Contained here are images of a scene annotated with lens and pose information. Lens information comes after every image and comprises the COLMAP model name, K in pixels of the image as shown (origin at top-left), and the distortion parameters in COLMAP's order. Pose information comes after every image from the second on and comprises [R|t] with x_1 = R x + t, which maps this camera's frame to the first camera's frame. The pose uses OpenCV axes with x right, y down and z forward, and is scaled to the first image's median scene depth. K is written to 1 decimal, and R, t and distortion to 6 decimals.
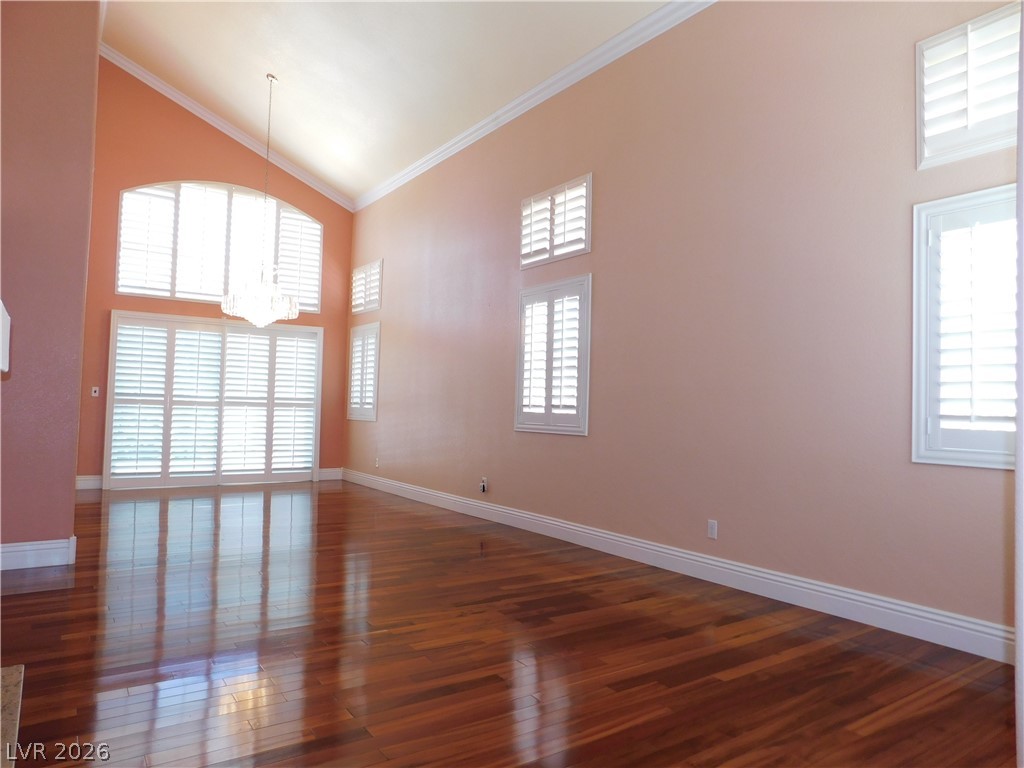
lens RADIAL K [[674.1, 0, 512.0], [0, 674.1, 384.0], [0, 0, 1]] dist [-0.074102, 0.061438]
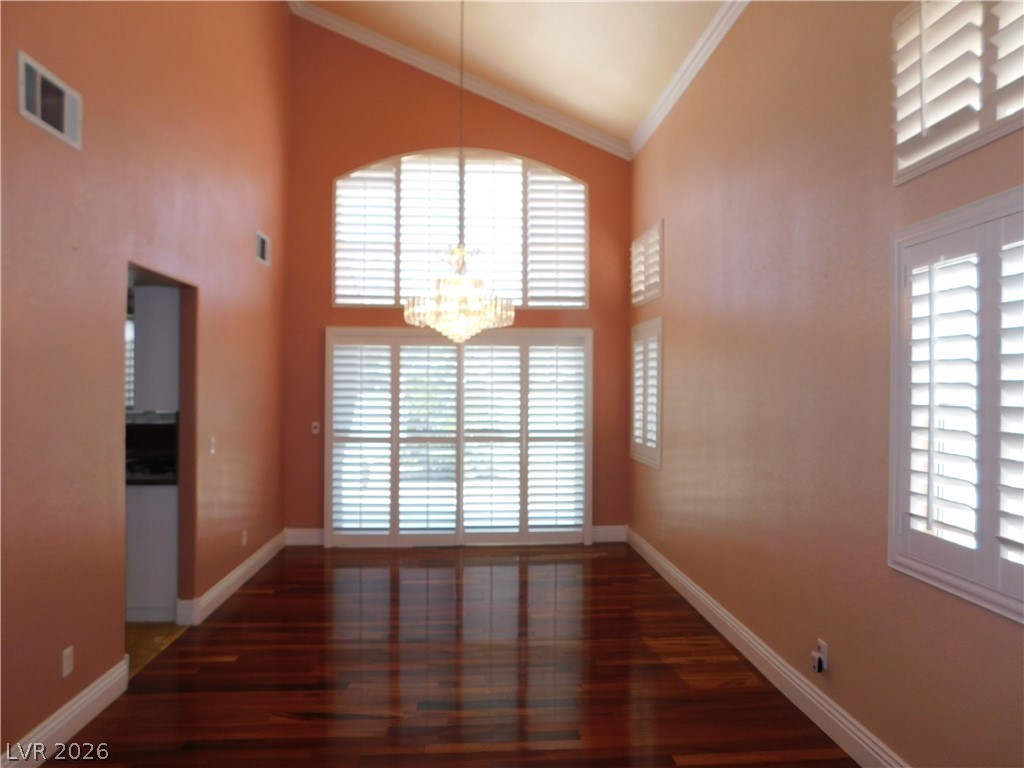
lens RADIAL K [[682.3, 0, 512.0], [0, 682.3, 384.0], [0, 0, 1]] dist [-0.065821, 0.061922]
pose [[0.859425, -0.022871, -0.510750, 0.012495], [0.034507, 0.999316, 0.013316, -0.041815], [0.510096, -0.029069, 0.859626, 0.361945]]
